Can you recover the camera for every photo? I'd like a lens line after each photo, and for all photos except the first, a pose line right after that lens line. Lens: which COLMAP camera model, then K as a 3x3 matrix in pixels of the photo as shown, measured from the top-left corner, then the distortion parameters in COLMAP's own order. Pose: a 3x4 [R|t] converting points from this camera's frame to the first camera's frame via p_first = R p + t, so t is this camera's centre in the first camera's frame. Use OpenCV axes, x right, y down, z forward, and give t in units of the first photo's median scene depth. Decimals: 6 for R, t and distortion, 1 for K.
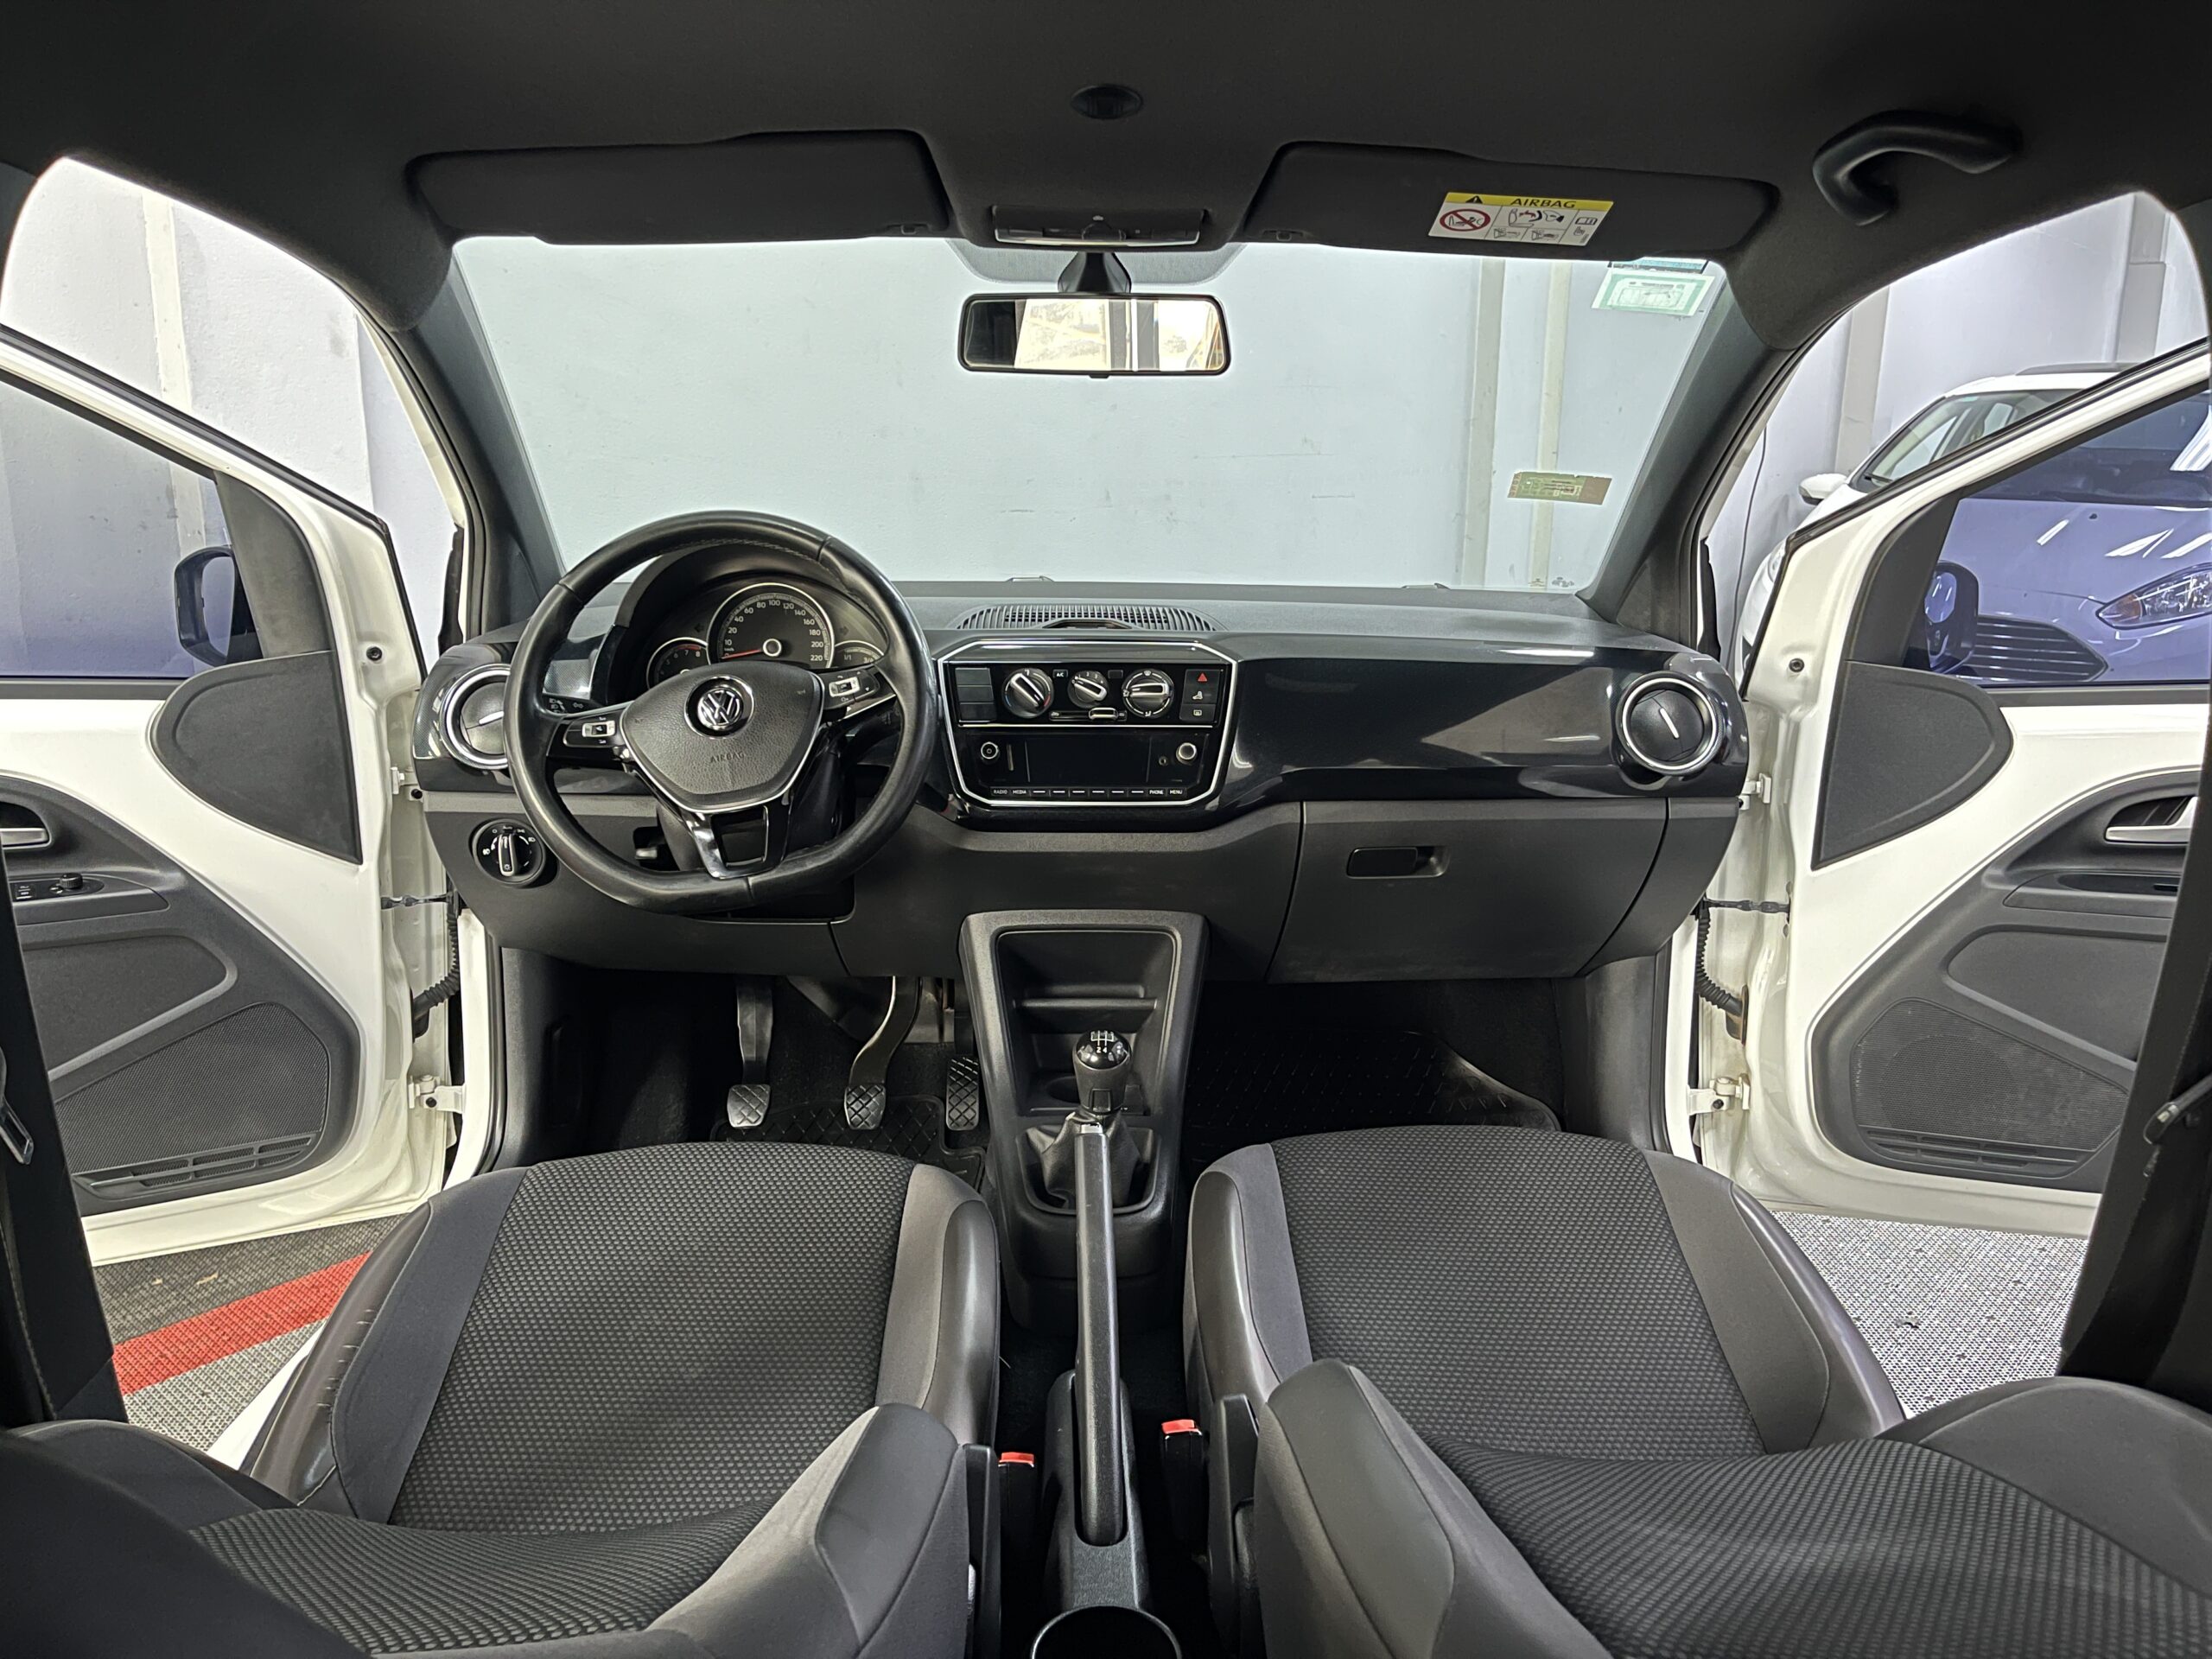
lens RADIAL K [[1692.6, 0, 1116.3], [0, 1692.6, 809.3], [0, 0, 1]] dist [0.030692, -0.045413]
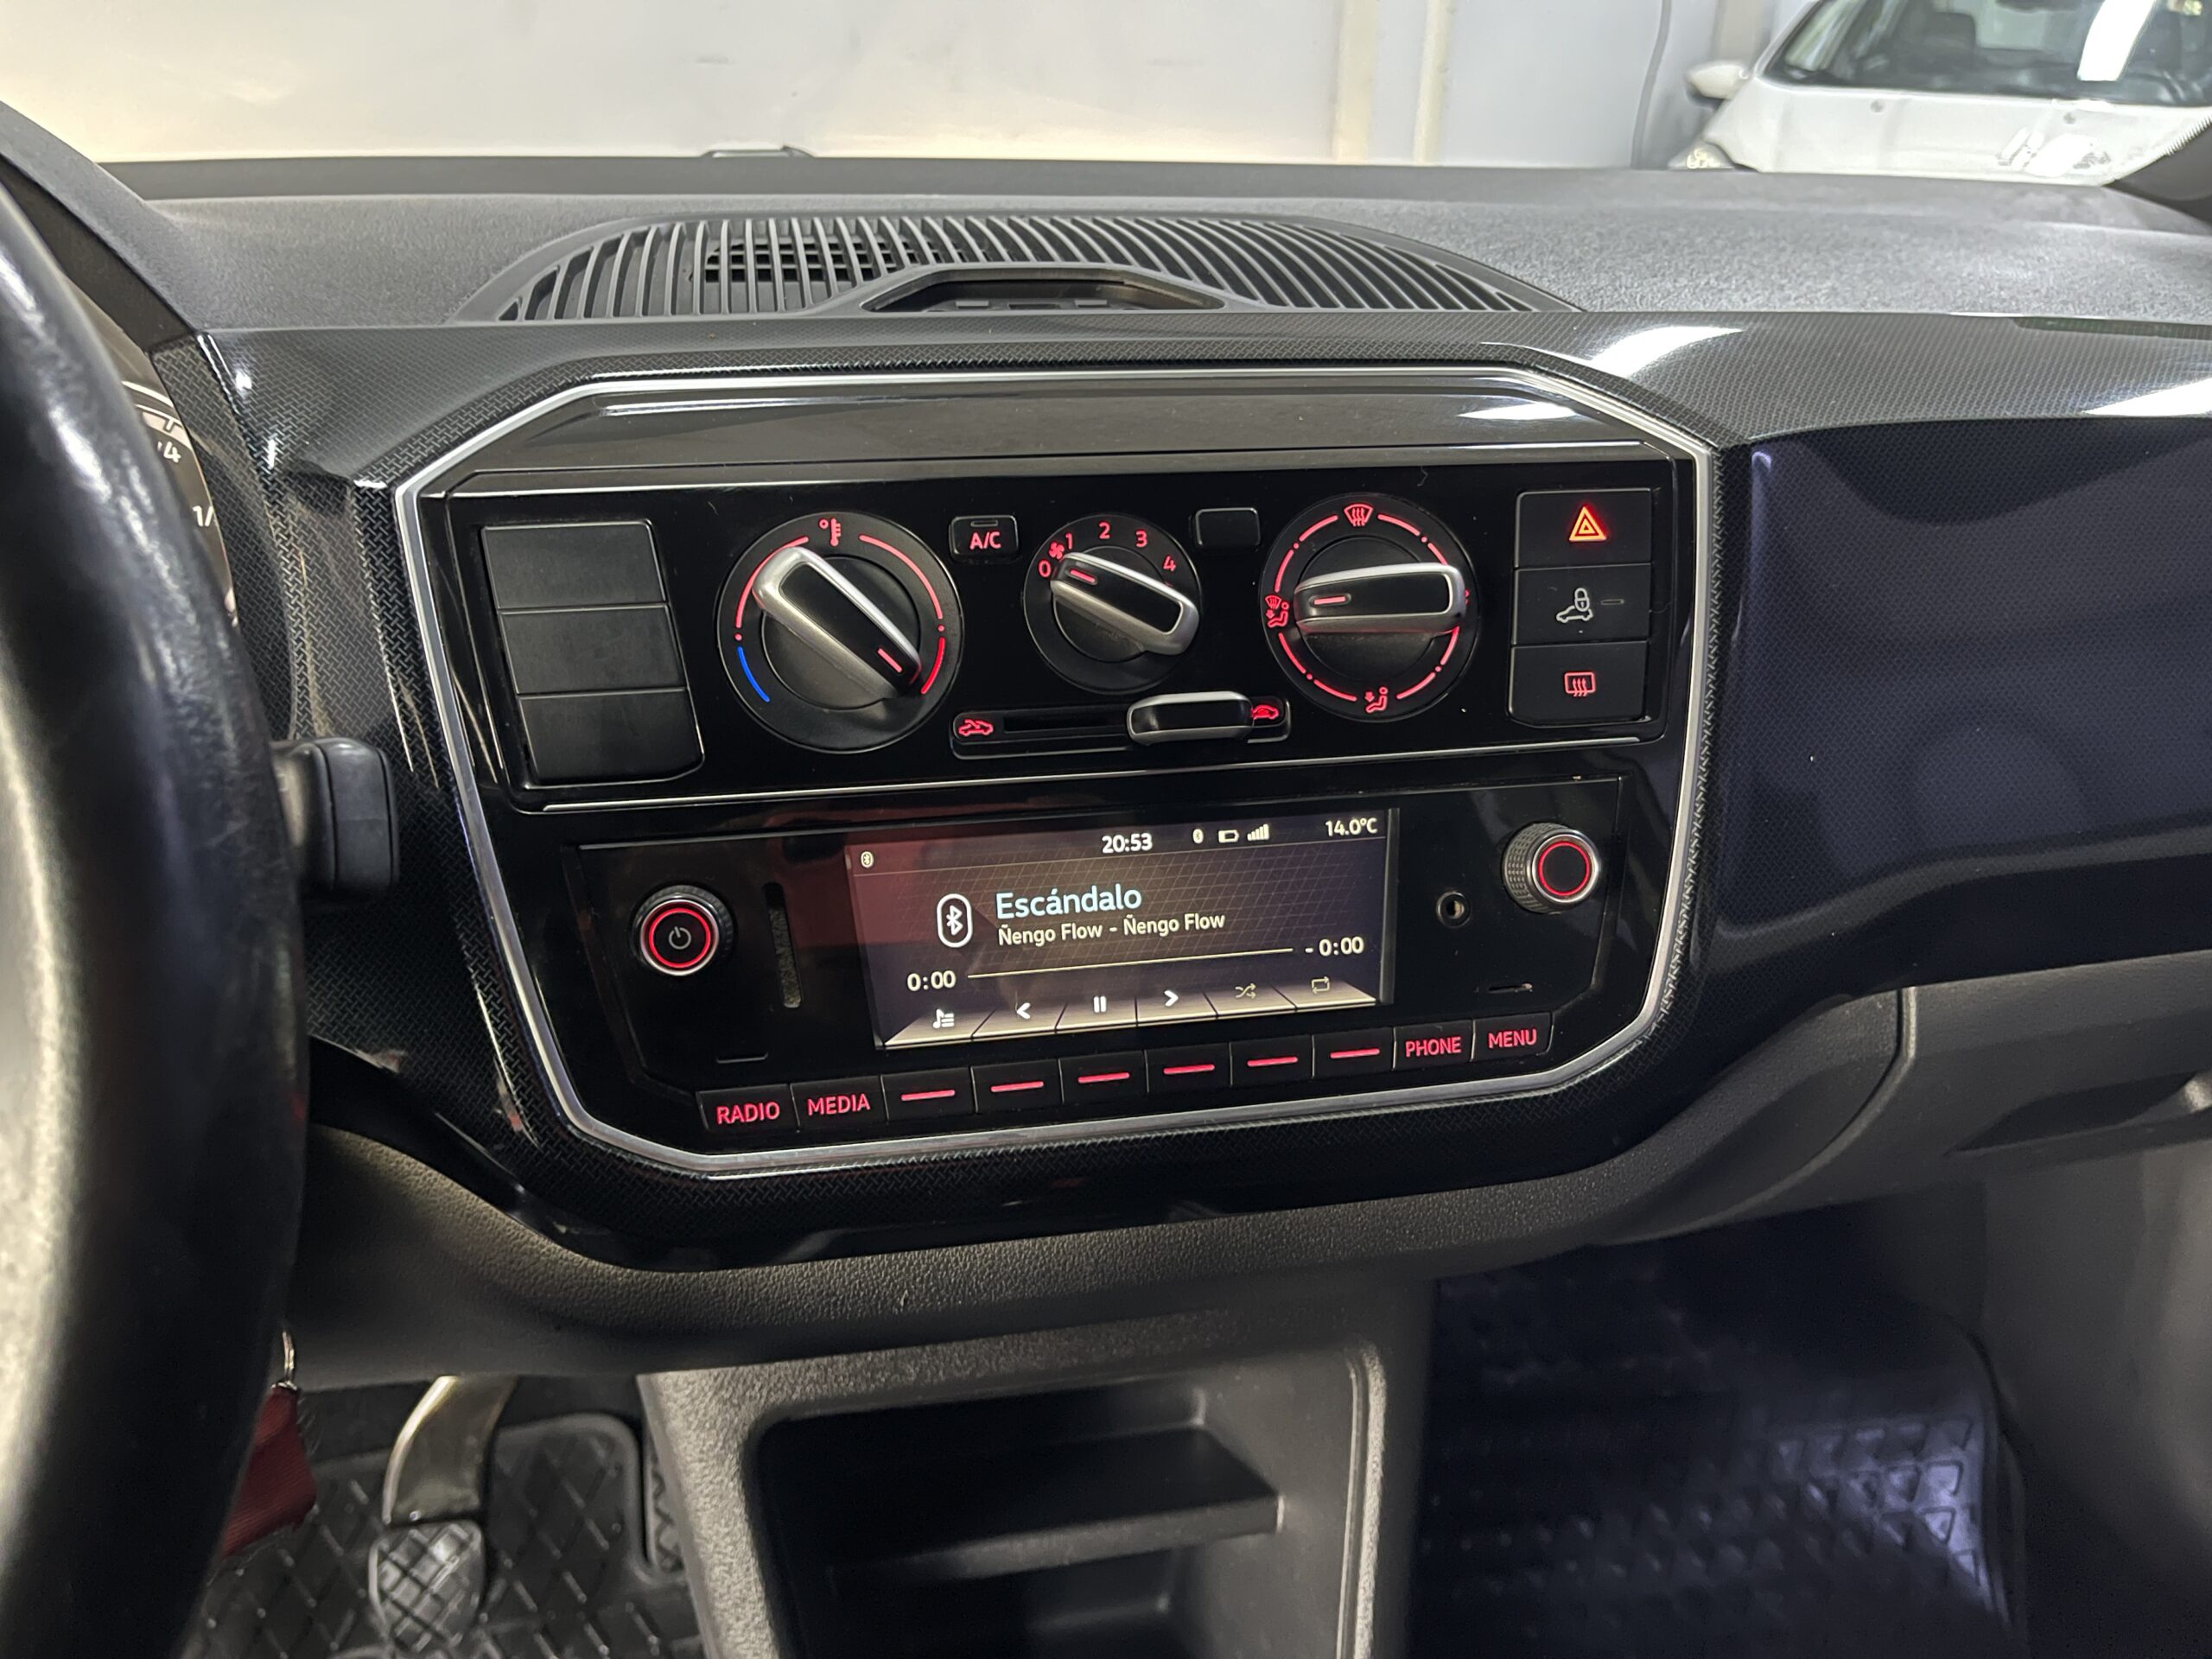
lens RADIAL K [[1730.4, 0, 1118.0], [0, 1730.4, 813.9], [0, 0, 1]] dist [0.038946, -0.046519]
pose [[0.986763, -0.062351, 0.149706, -0.051672], [0.032220, 0.980108, 0.195834, -0.087930], [-0.158939, -0.188418, 0.969143, 0.770012]]
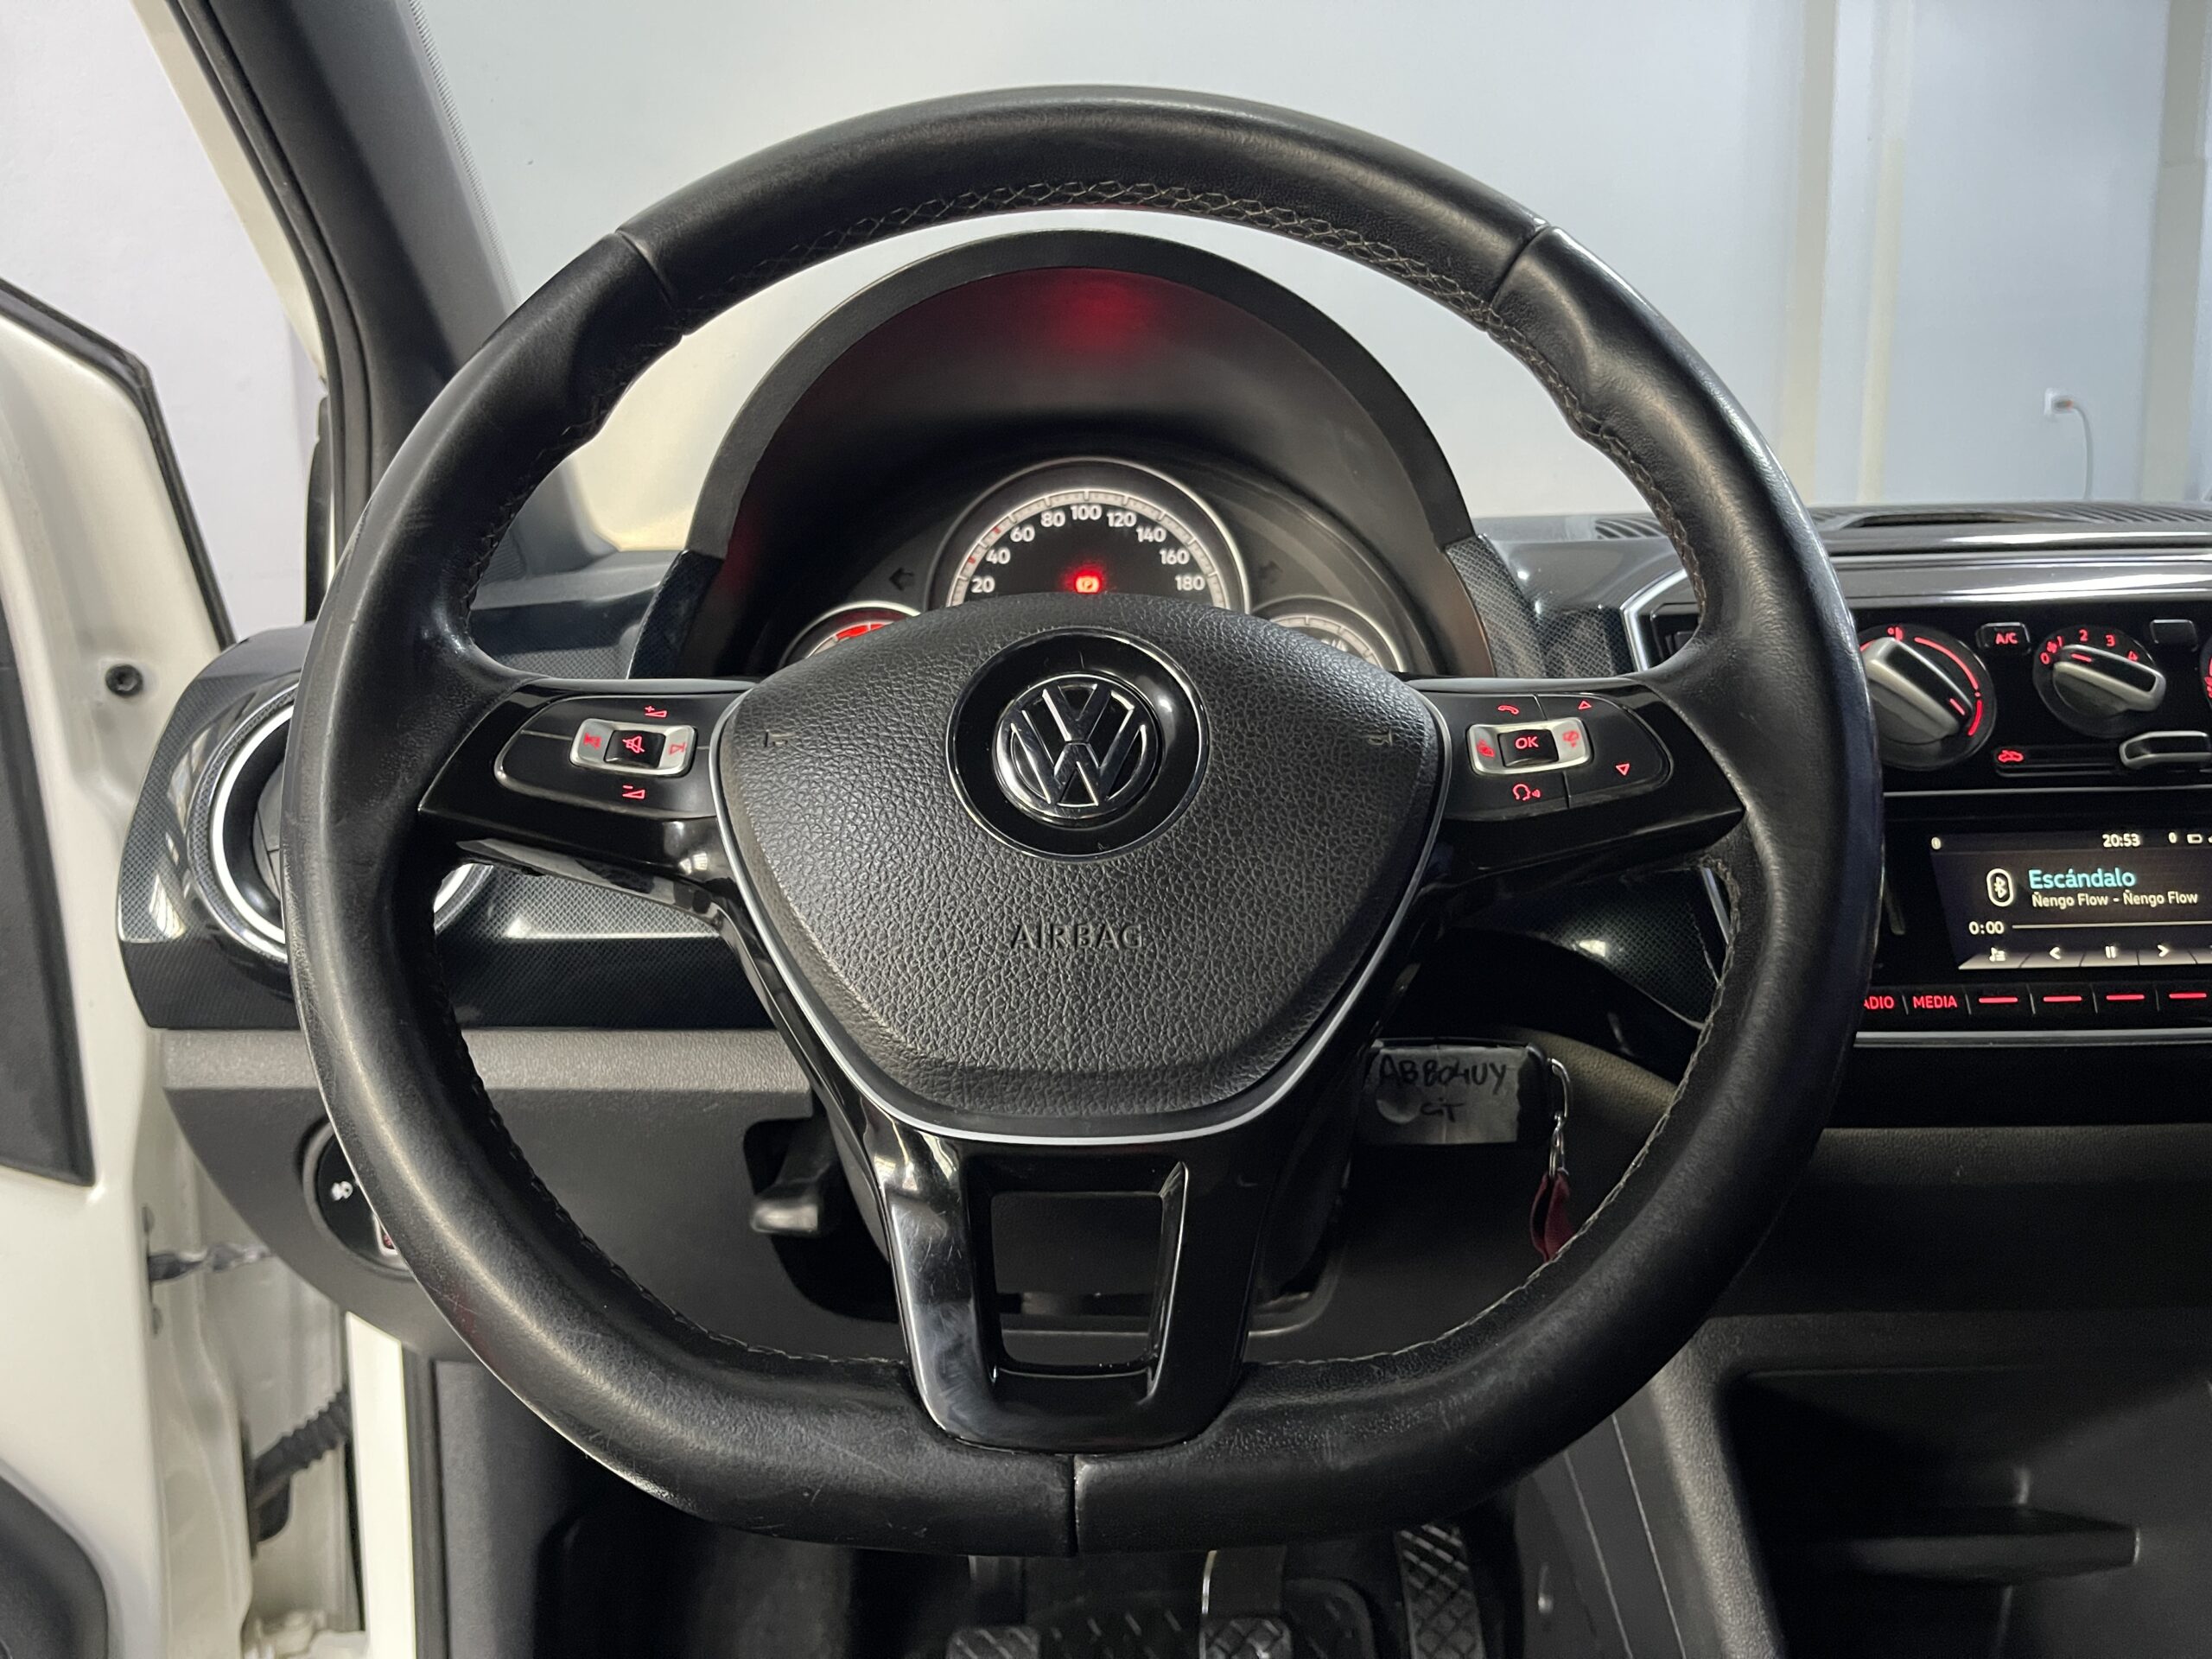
lens RADIAL K [[1730.4, 0, 1105.3], [0, 1730.4, 818.7], [0, 0, 1]] dist [0.038946, -0.046519]
pose [[0.998048, -0.028154, -0.055744, -0.190437], [0.024521, 0.997595, -0.064828, -0.026339], [0.057435, 0.063334, 0.996338, 0.650459]]
